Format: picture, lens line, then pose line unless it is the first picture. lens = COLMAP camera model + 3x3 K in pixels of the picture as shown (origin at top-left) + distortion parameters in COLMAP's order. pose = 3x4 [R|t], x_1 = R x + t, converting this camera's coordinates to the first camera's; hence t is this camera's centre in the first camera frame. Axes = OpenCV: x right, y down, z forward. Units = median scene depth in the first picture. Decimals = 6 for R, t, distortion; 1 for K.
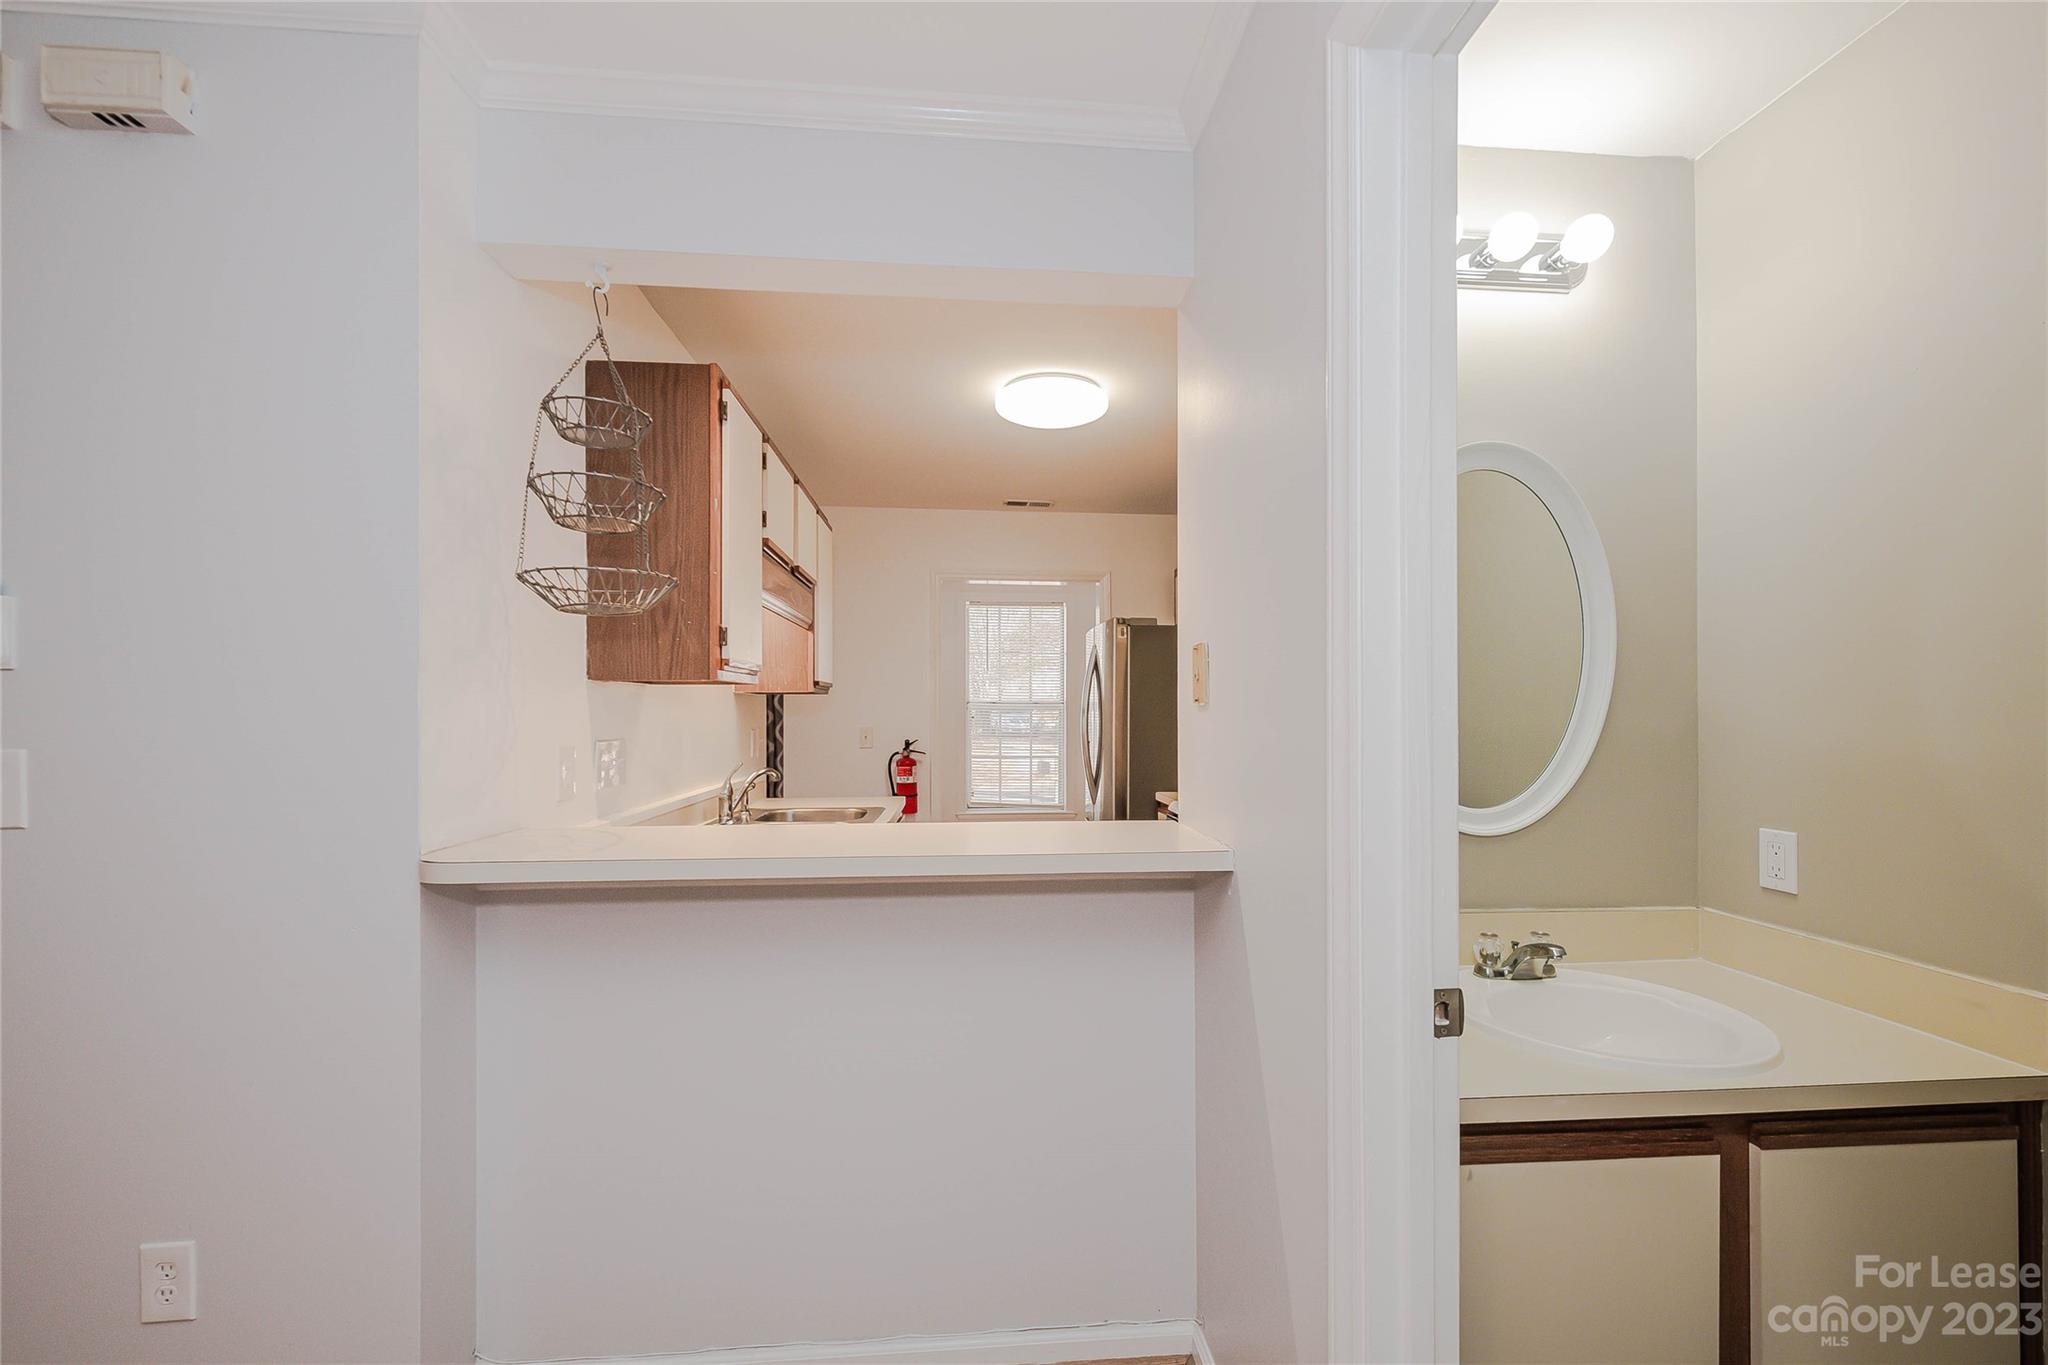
lens RADIAL K [[823.7, 0, 1031.1], [0, 823.7, 700.1], [0, 0, 1]] dist [0.005442, -0.001924]
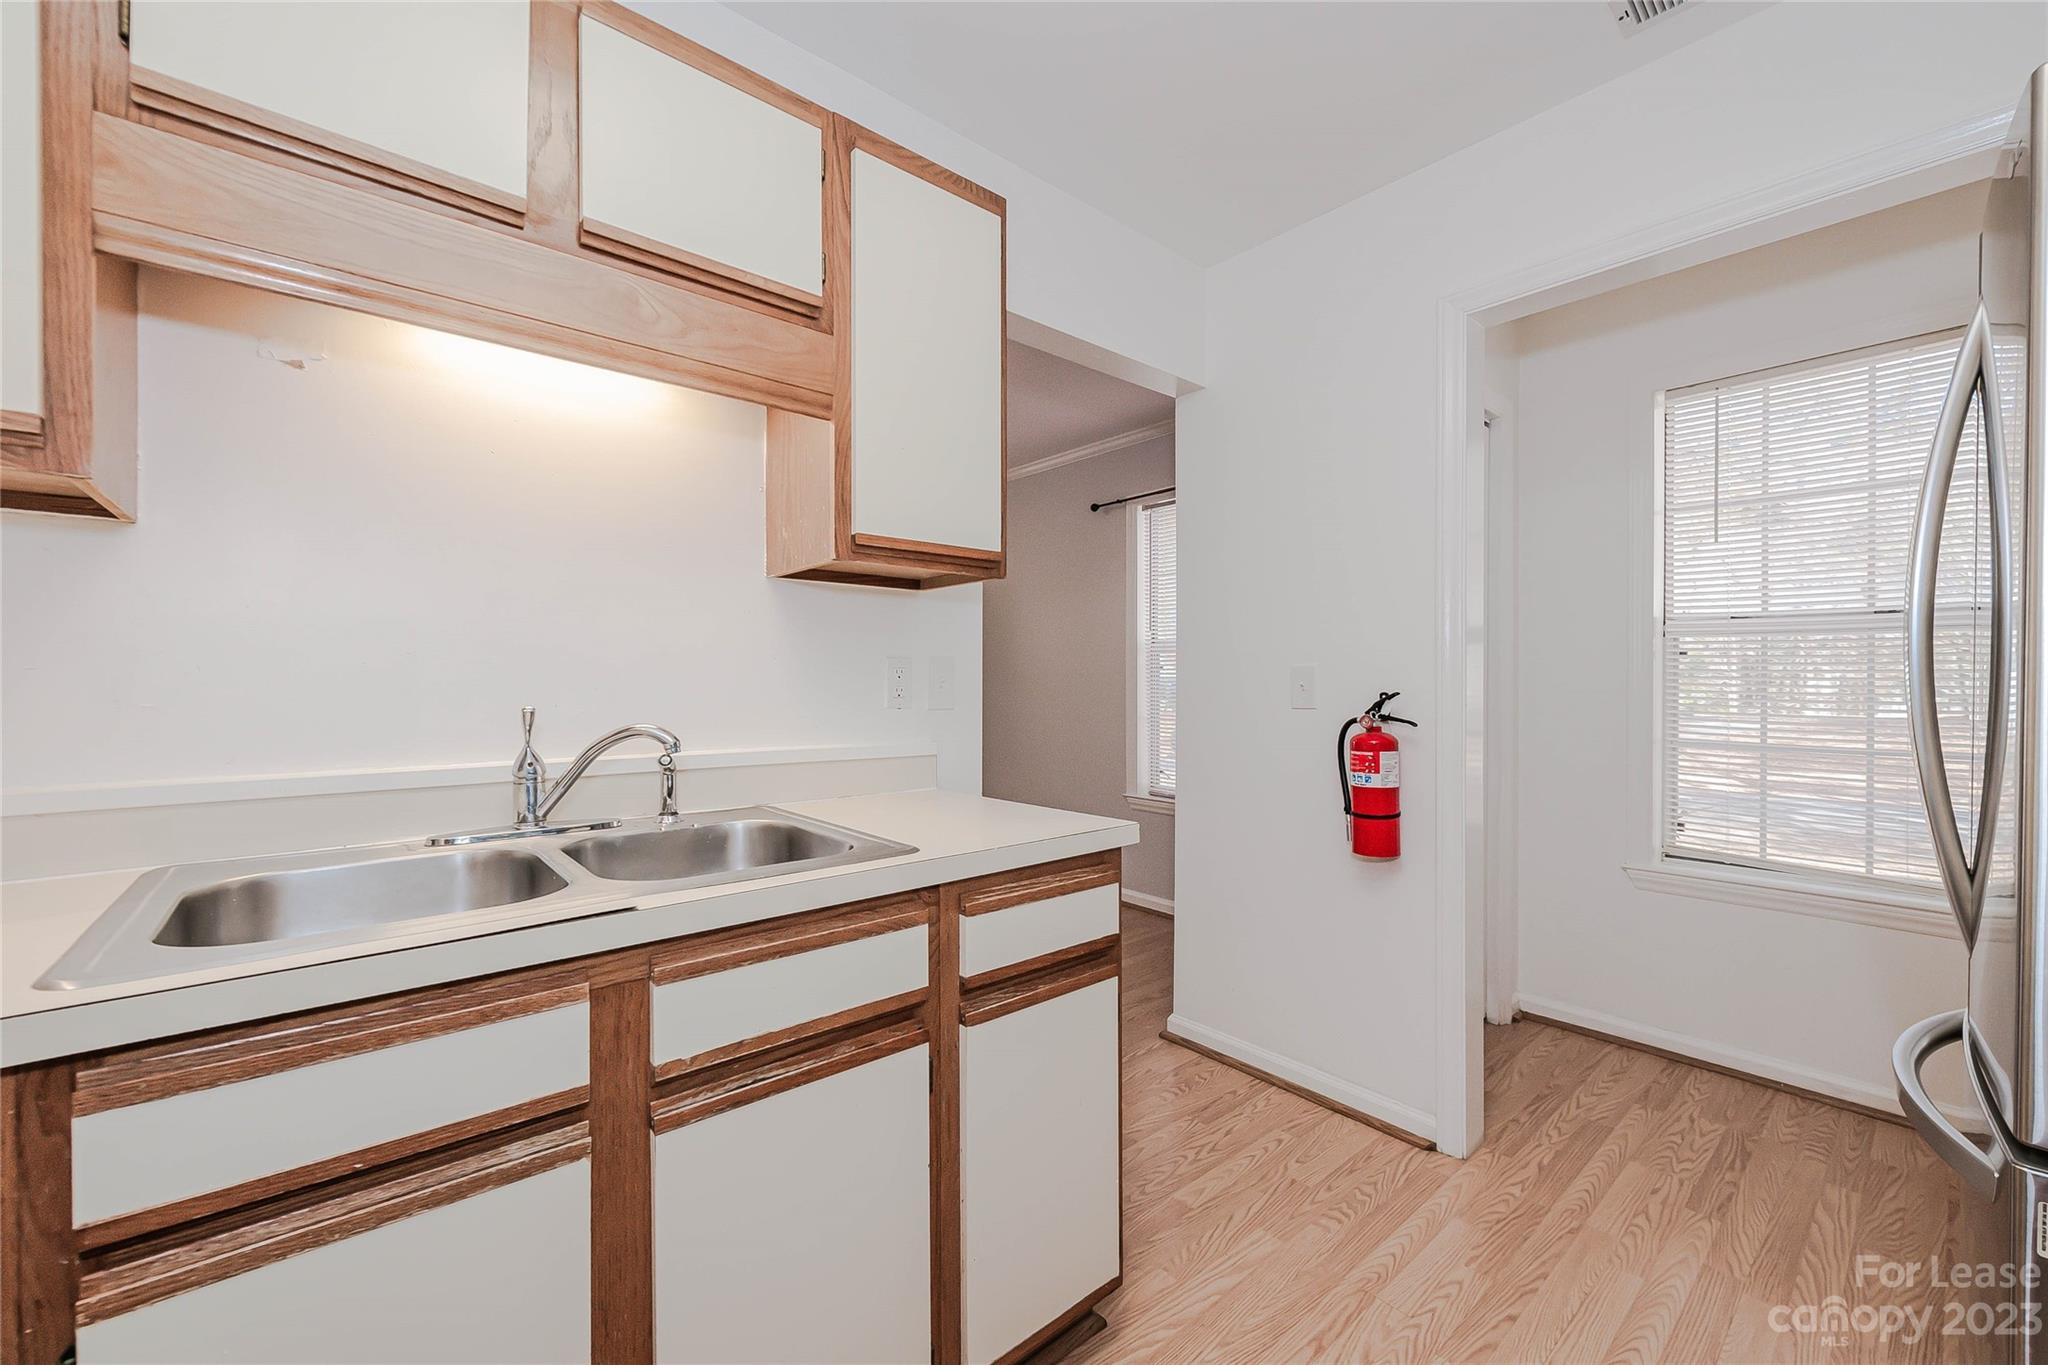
lens RADIAL K [[823.7, 0, 1036.7], [0, 823.7, 681.1], [0, 0, 1]] dist [0.005442, -0.001924]
pose [[0.589405, -0.002804, -0.807833, 0.103302], [0.009882, 0.999944, 0.003739, 0.038604], [0.807777, -0.010186, 0.589400, 0.581364]]
